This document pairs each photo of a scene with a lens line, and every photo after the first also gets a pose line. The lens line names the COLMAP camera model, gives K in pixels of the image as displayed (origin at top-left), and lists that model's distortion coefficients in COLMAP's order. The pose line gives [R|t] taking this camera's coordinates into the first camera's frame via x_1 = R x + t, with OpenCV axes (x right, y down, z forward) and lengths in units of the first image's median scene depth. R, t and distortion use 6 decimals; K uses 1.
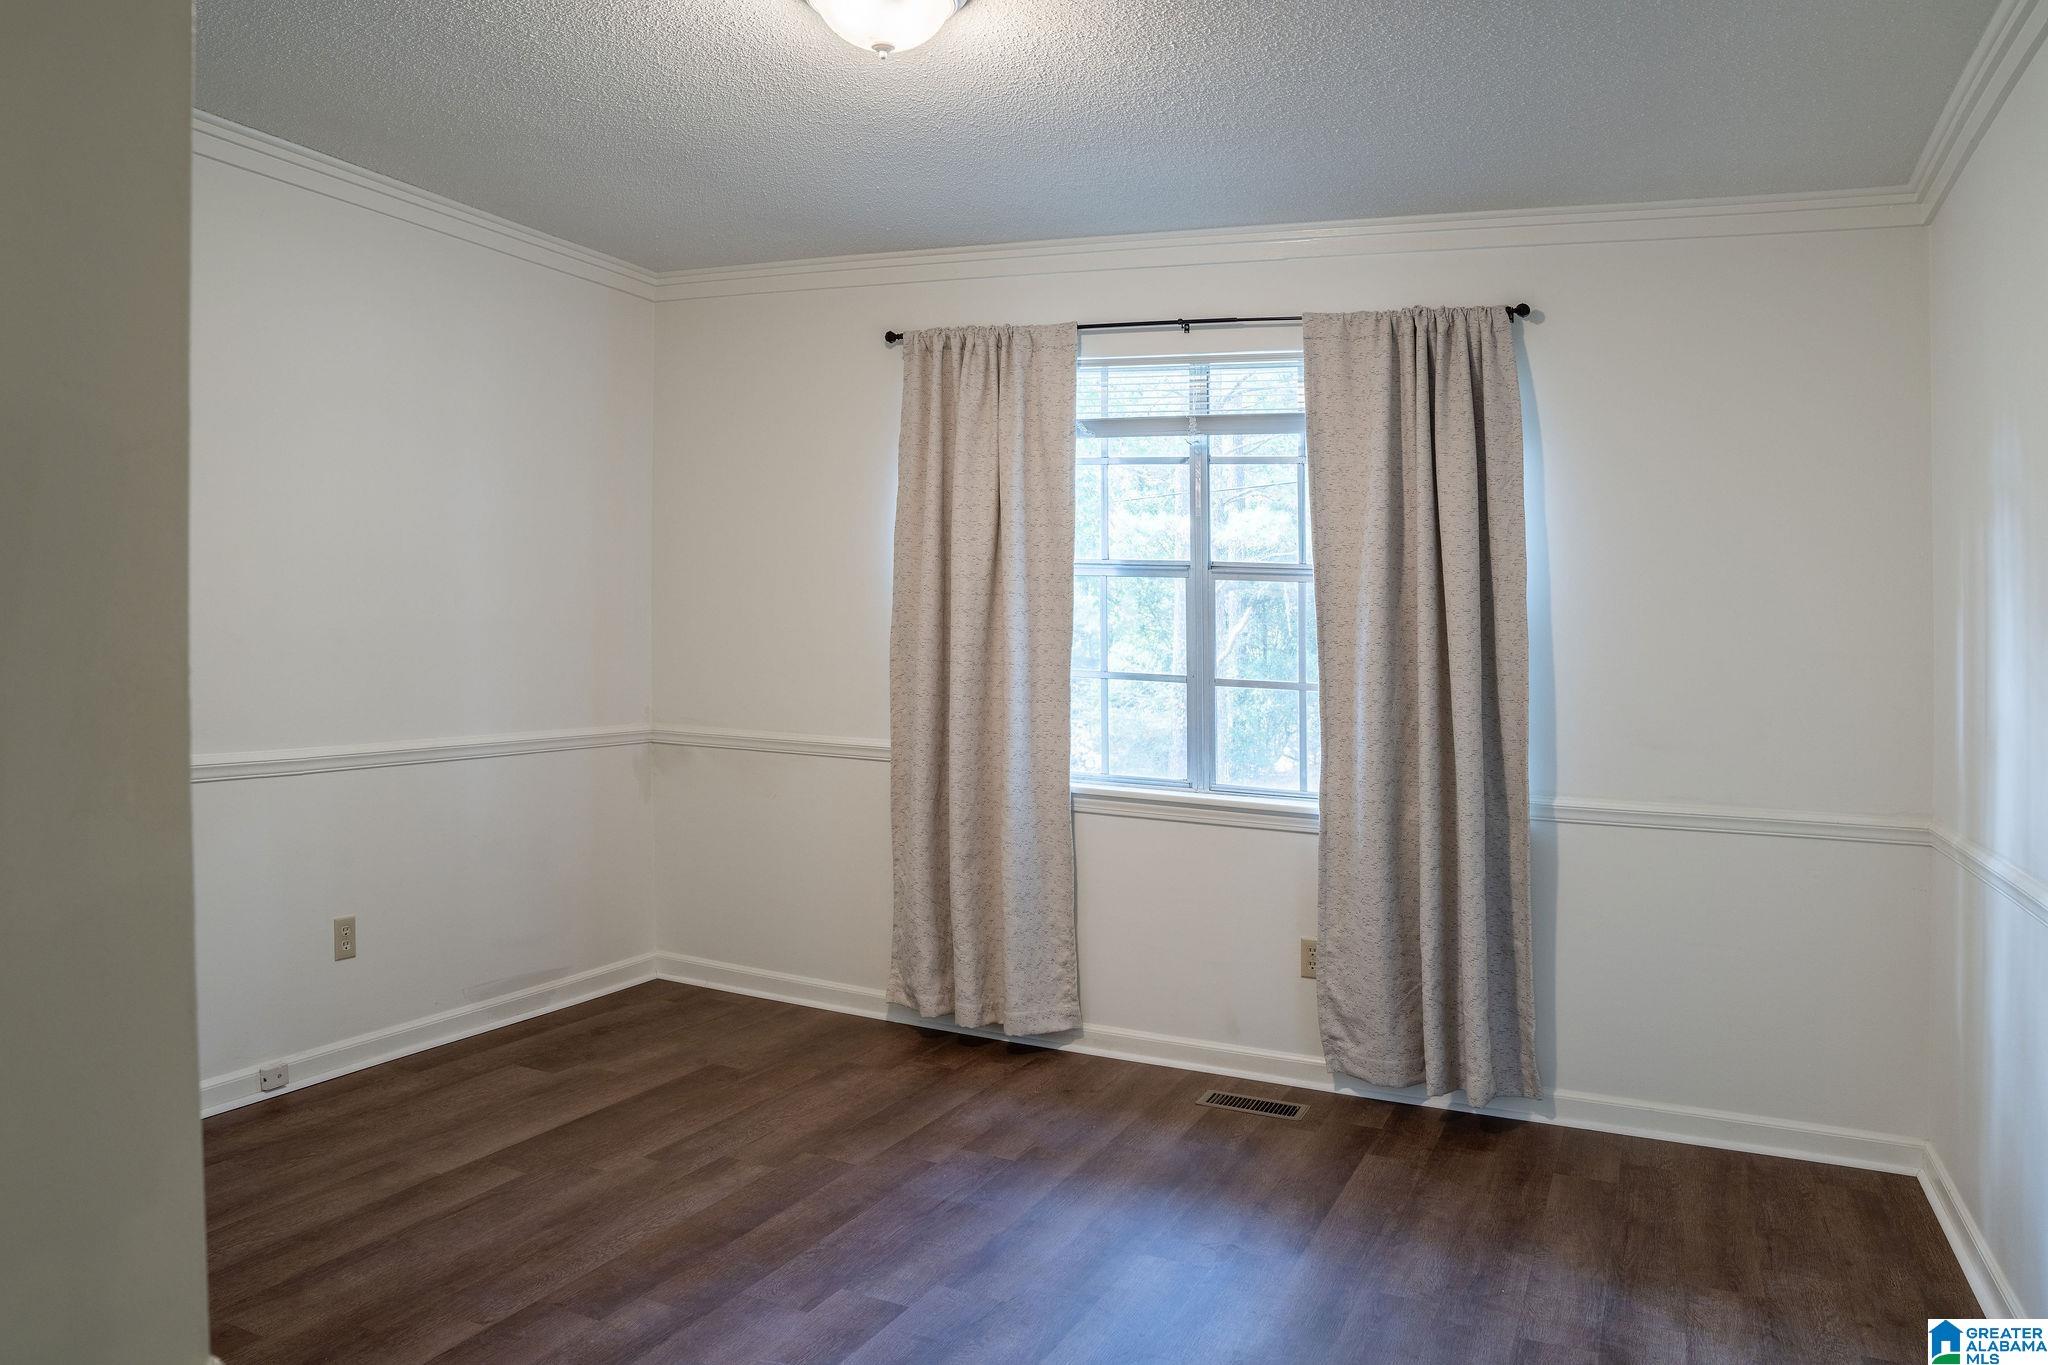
lens RADIAL K [[1438.9, 0, 1024.0], [0, 1438.9, 682.5], [0, 0, 1]] dist [-0.042777, 0.001552]
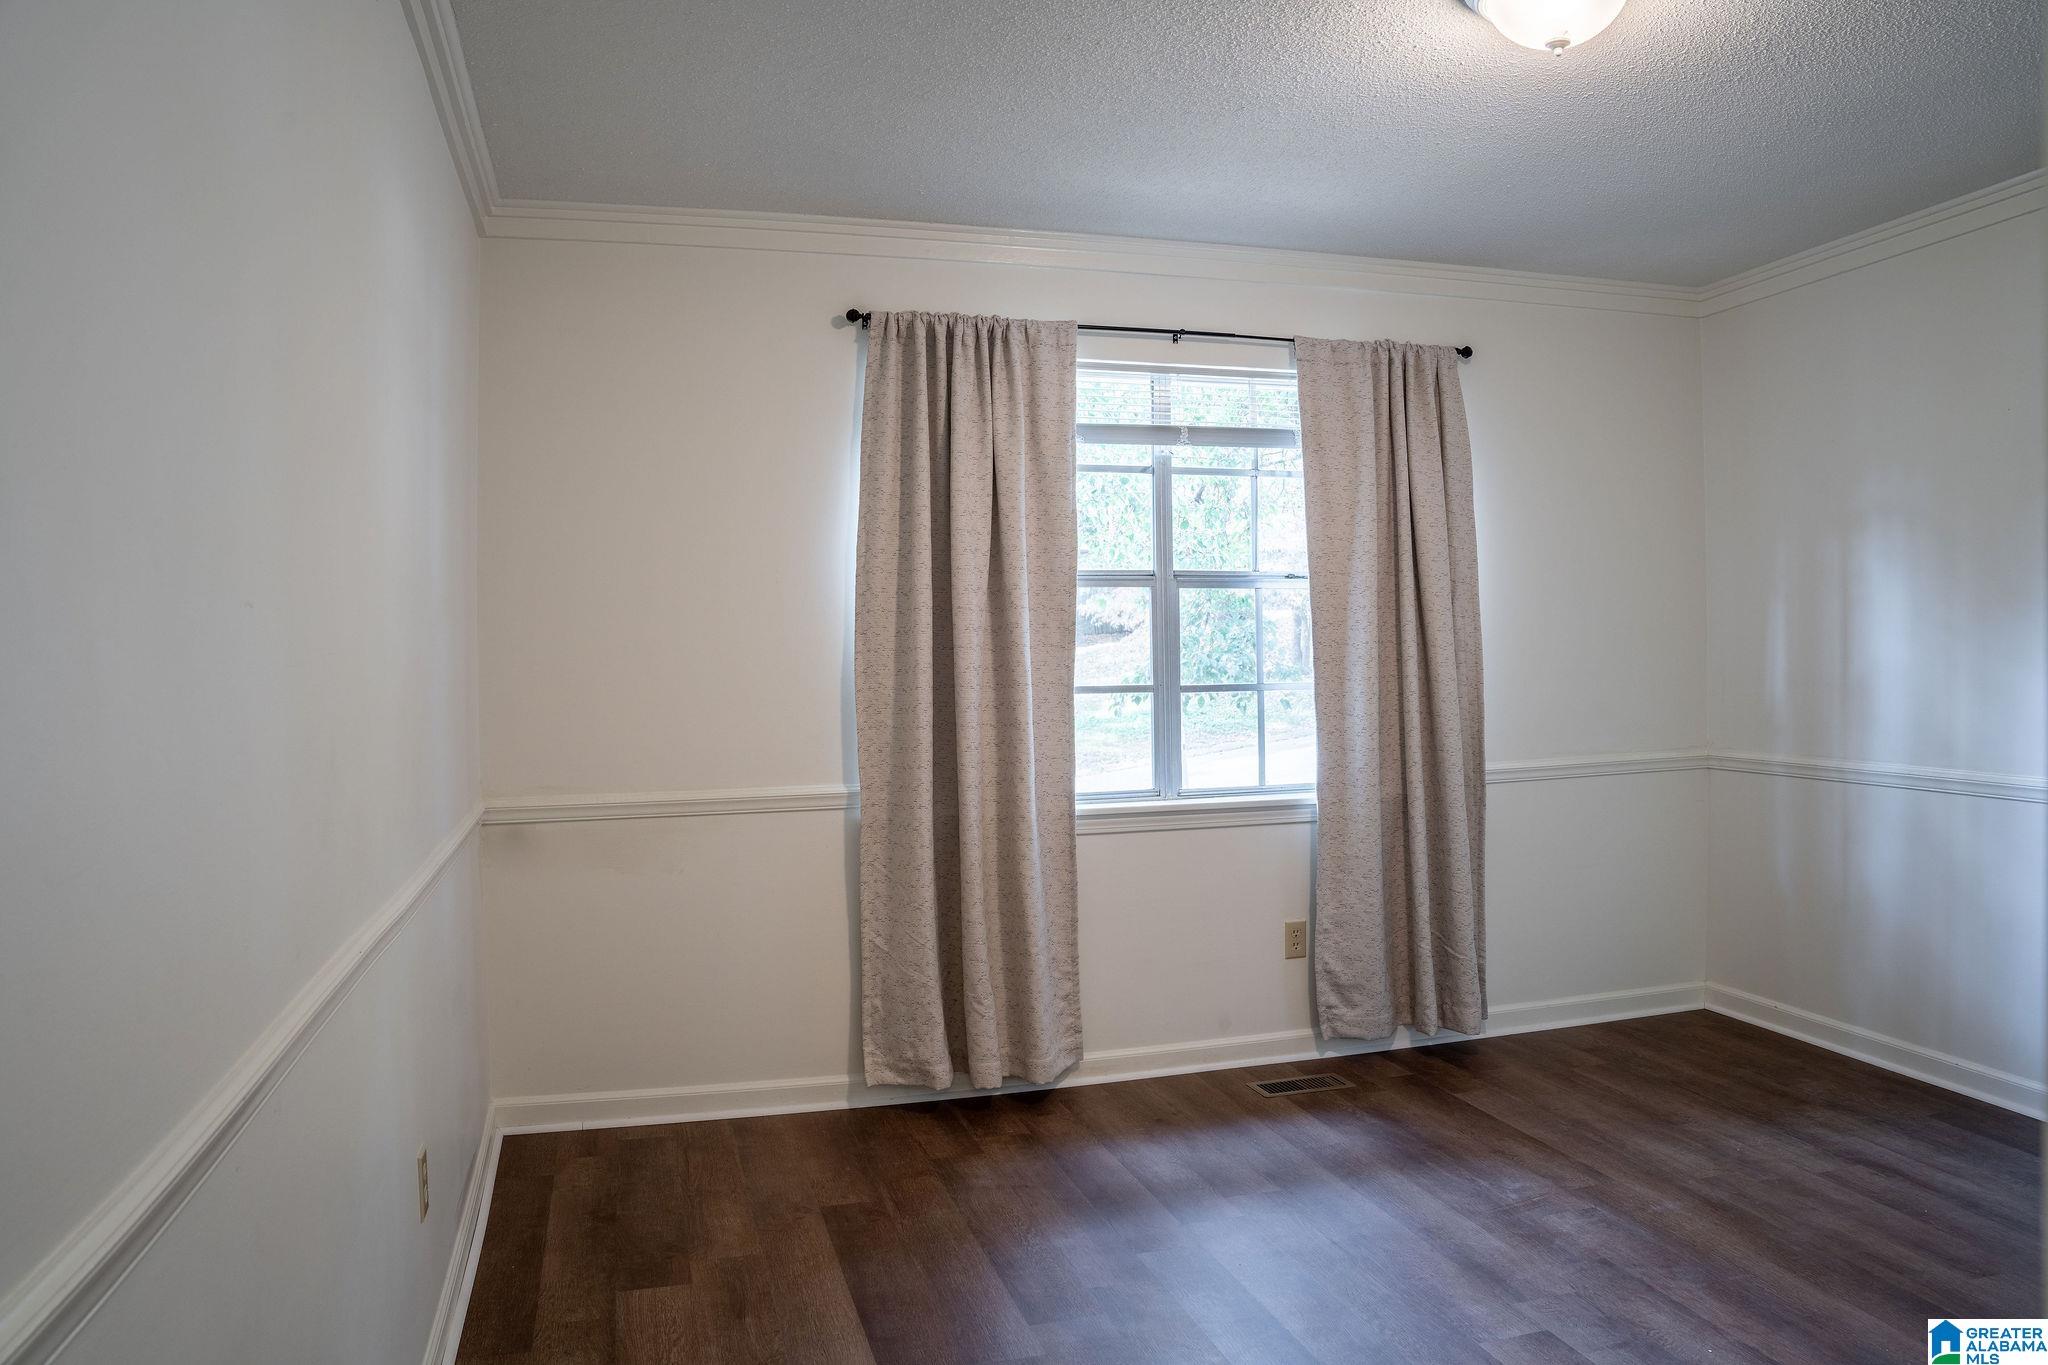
lens RADIAL K [[1438.0, 0, 1024.0], [0, 1438.0, 682.5], [0, 0, 1]] dist [-0.060221, -0.000179]
pose [[0.765460, -0.064954, 0.640197, -0.624169], [0.068709, 0.997455, 0.019047, -0.032959], [-0.639805, 0.029408, 0.767974, 0.303162]]
